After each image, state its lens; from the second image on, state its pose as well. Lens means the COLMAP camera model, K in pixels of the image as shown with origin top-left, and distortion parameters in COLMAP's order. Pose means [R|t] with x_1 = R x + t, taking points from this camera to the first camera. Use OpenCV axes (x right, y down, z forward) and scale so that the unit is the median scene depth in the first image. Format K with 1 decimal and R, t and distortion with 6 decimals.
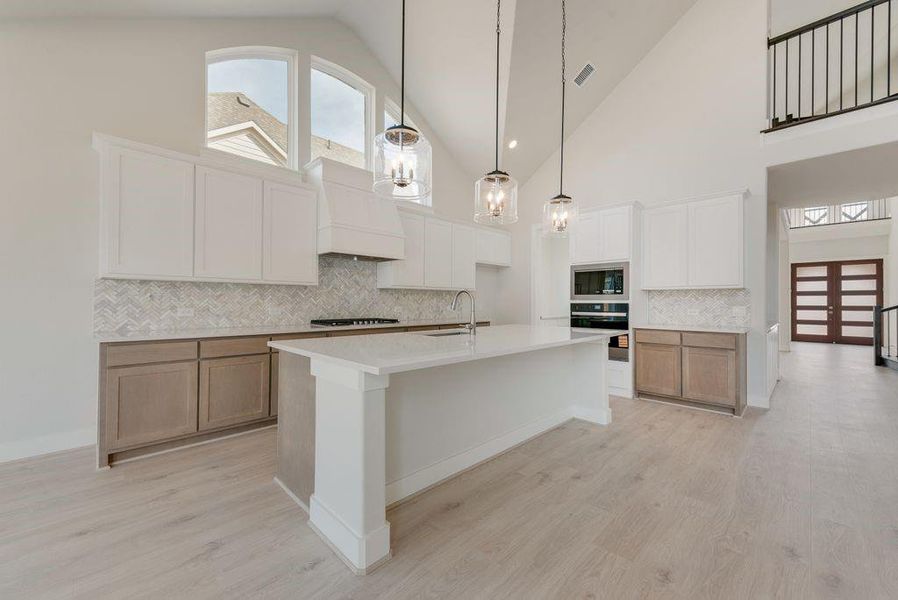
lens RADIAL K [[363.7, 0, 449.9], [0, 363.7, 298.4], [0, 0, 1]] dist [0.002913, -0.000222]
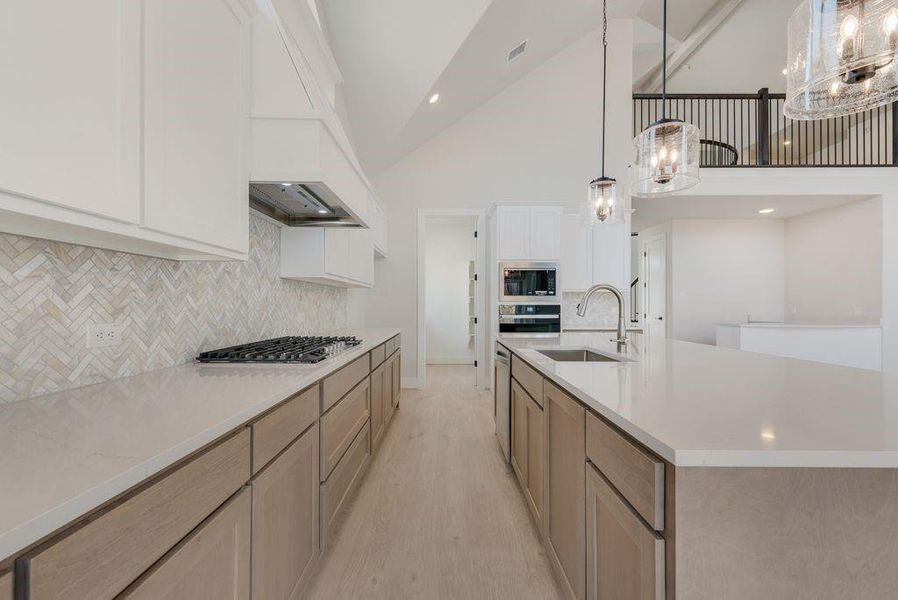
lens RADIAL K [[374.9, 0, 450.0], [0, 374.9, 302.3], [0, 0, 1]] dist [-0.001861, -0.000121]
pose [[0.699263, 0.000957, 0.714864, -0.441200], [-0.005638, 0.999975, 0.004177, 0.003817], [-0.714842, -0.006951, 0.699251, 0.501764]]
